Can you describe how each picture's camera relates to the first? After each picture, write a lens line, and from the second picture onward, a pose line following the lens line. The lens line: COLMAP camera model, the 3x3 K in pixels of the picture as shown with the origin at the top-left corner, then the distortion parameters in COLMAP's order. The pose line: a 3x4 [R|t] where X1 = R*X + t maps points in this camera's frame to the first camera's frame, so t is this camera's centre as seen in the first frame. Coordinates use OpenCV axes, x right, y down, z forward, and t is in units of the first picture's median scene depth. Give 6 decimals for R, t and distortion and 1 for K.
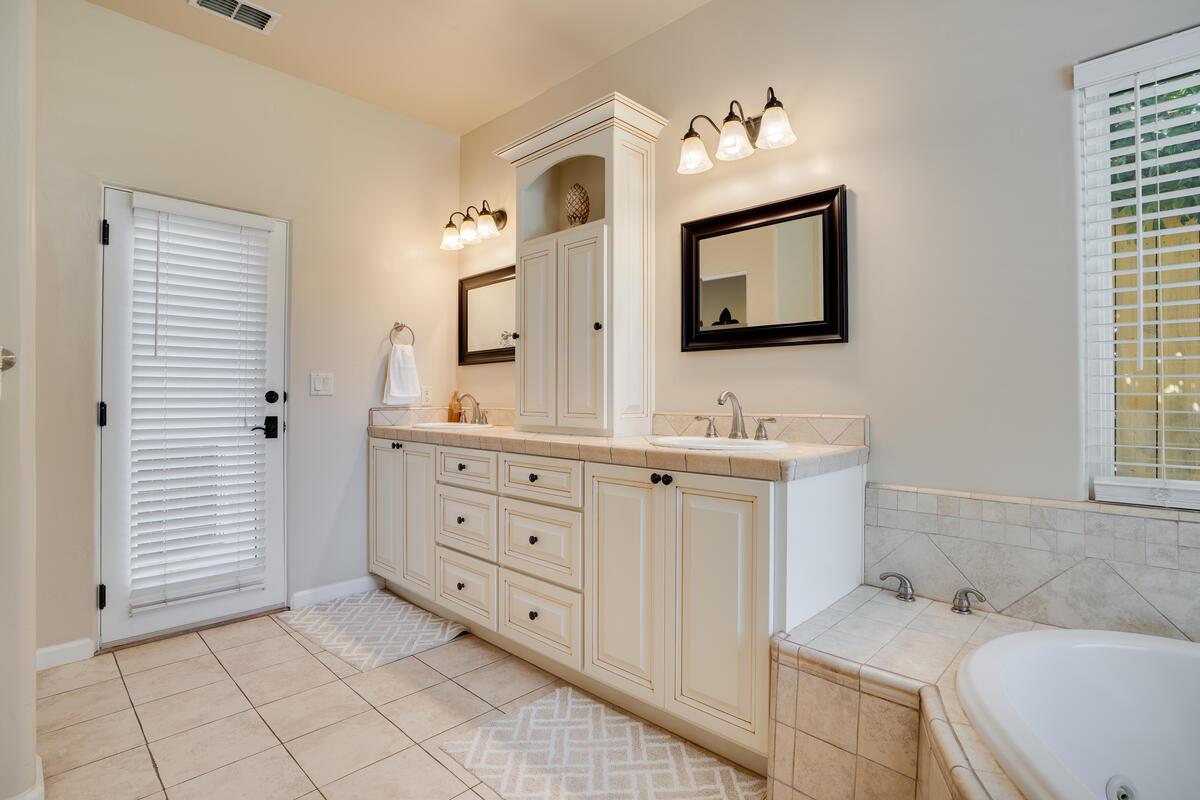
lens RADIAL K [[581.1, 0, 601.6], [0, 581.1, 395.7], [0, 0, 1]] dist [-0.018574, -0.000159]
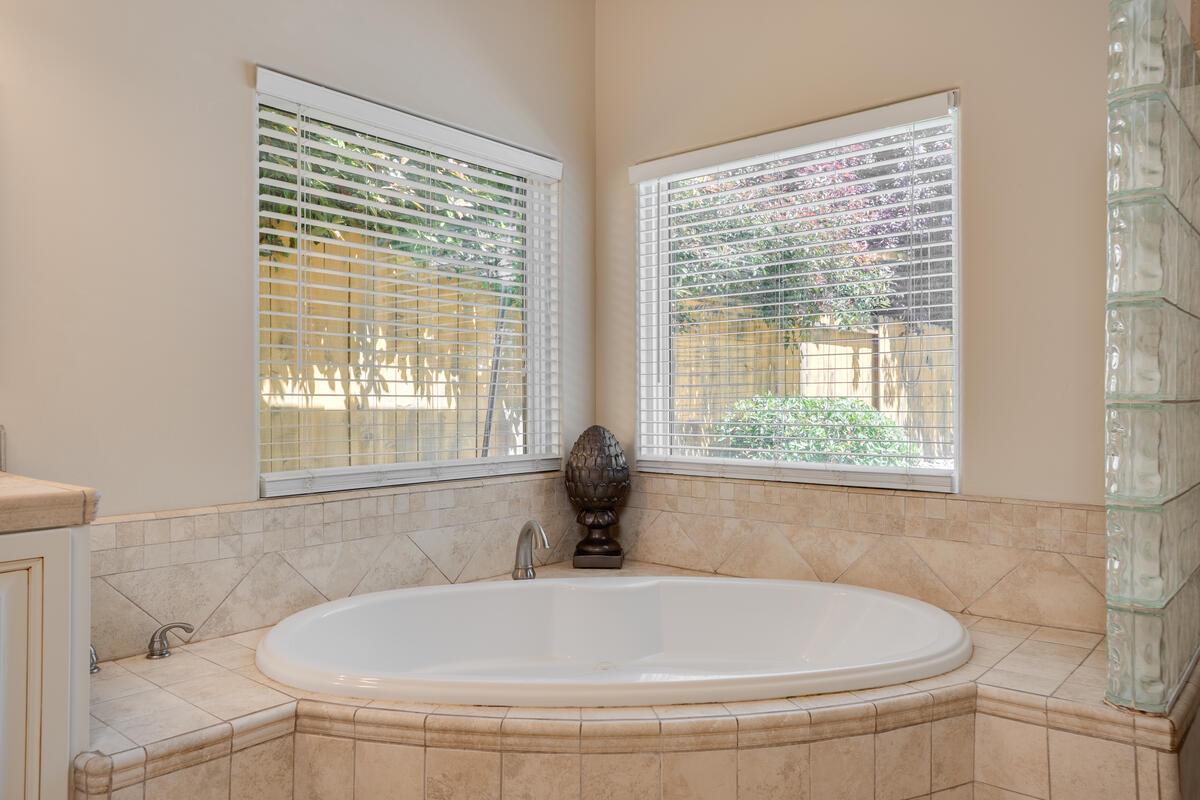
lens RADIAL K [[863.2, 0, 601.1], [0, 863.2, 400.4], [0, 0, 1]] dist [0.002994, 0.000188]
pose [[-0.053283, -0.003583, 0.998573, -0.564778], [0.001040, 0.999993, 0.003643, 0.002025], [-0.998579, 0.001233, -0.053279, 0.370830]]
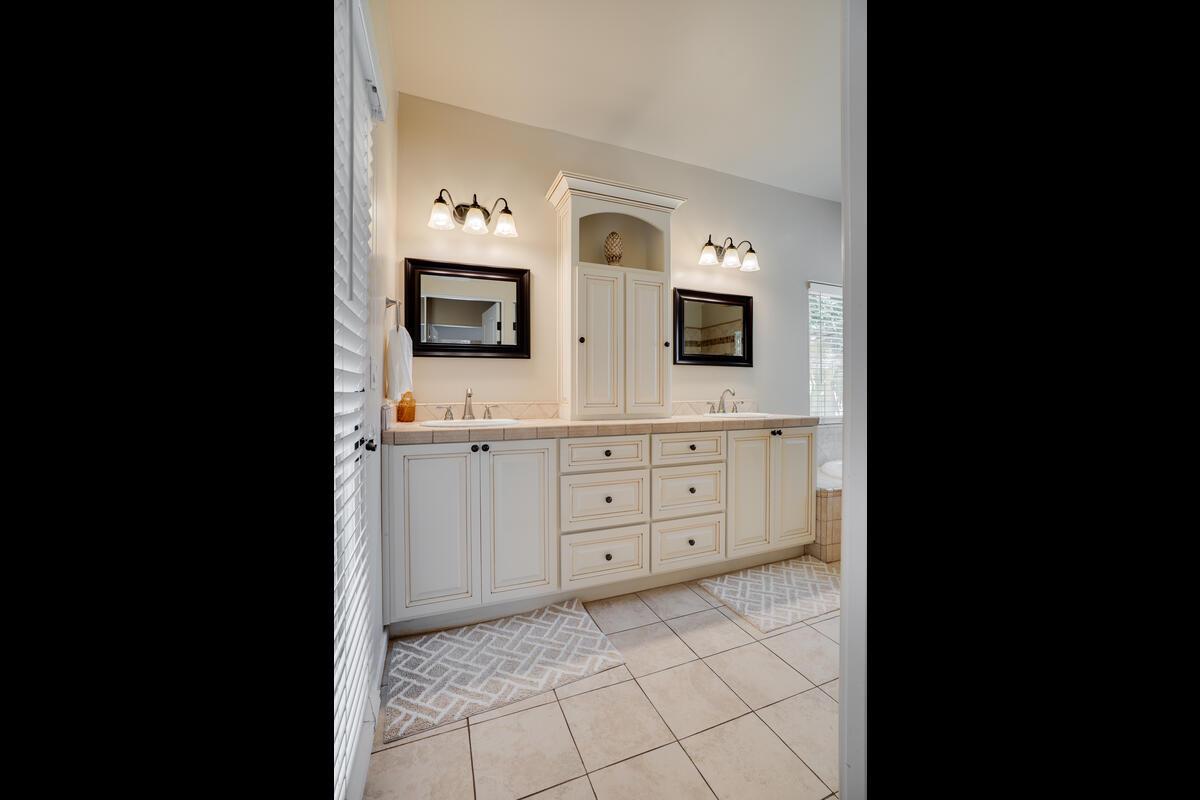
lens RADIAL K [[411.1, 0, 601.2], [0, 411.1, 391.2], [0, 0, 1]] dist [-0.009058, -0.000013]
pose [[0.406730, -0.010151, 0.913492, -1.276760], [-0.004754, 0.999901, 0.013228, -0.014144], [-0.913536, -0.009722, 0.406641, 0.880661]]
